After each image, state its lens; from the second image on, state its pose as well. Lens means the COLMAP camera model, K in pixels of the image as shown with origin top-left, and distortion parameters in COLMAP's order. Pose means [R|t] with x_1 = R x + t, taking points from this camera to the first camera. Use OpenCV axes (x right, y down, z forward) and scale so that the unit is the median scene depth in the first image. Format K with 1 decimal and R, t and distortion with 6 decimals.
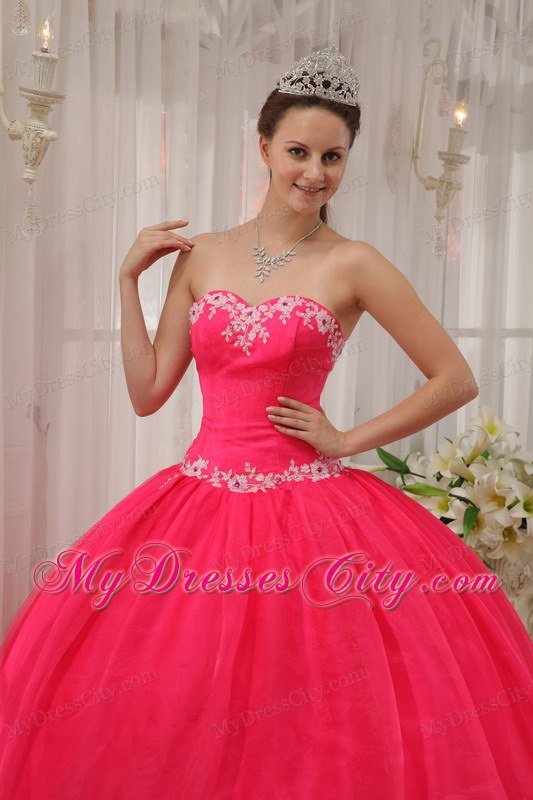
lens RADIAL K [[1543.0, 0, 267.8], [0, 1543.0, 381.2], [0, 0, 1]] dist [0.230710, 0.020798]
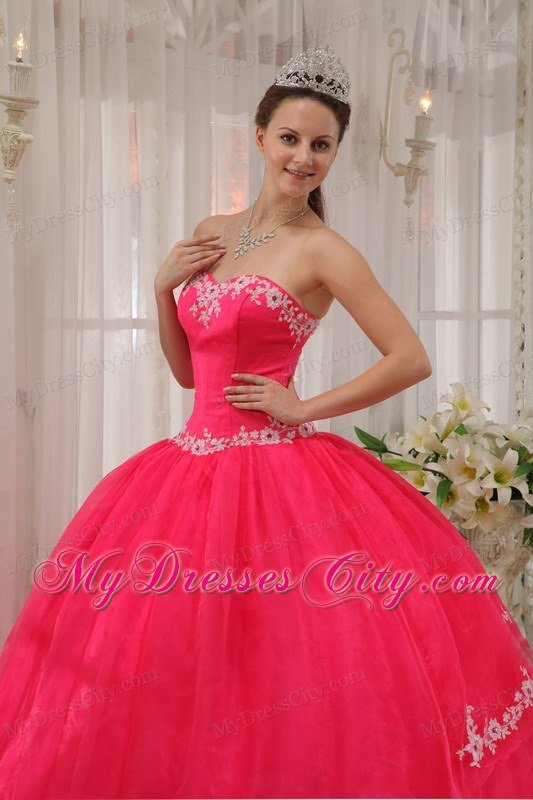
lens RADIAL K [[1752.8, 0, 266.5], [0, 1752.8, 400.0], [0, 0, 1]] dist [0.266159, -0.404480]
pose [[0.999360, -0.032668, -0.014581, 0.031043], [0.032661, 0.999466, -0.000670, 0.024494], [0.014595, 0.000194, 0.999893, -0.181513]]
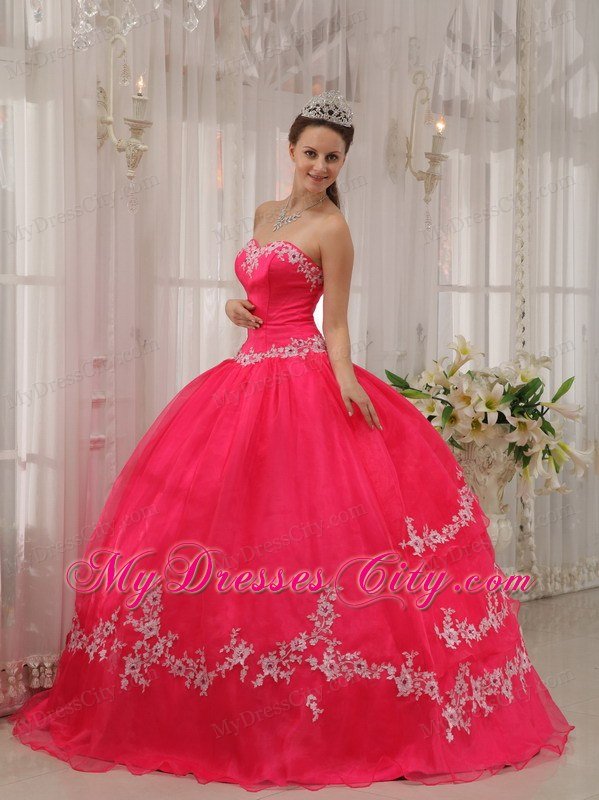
lens RADIAL K [[1798.3, 0, 299.5], [0, 1798.3, 400.0], [0, 0, 1]] dist [0.020561, 0.715001]
pose [[0.998344, -0.021822, -0.053231, 0.084089], [0.020824, 0.999598, -0.019232, 0.104389], [0.053629, 0.018091, 0.998397, -0.619934]]
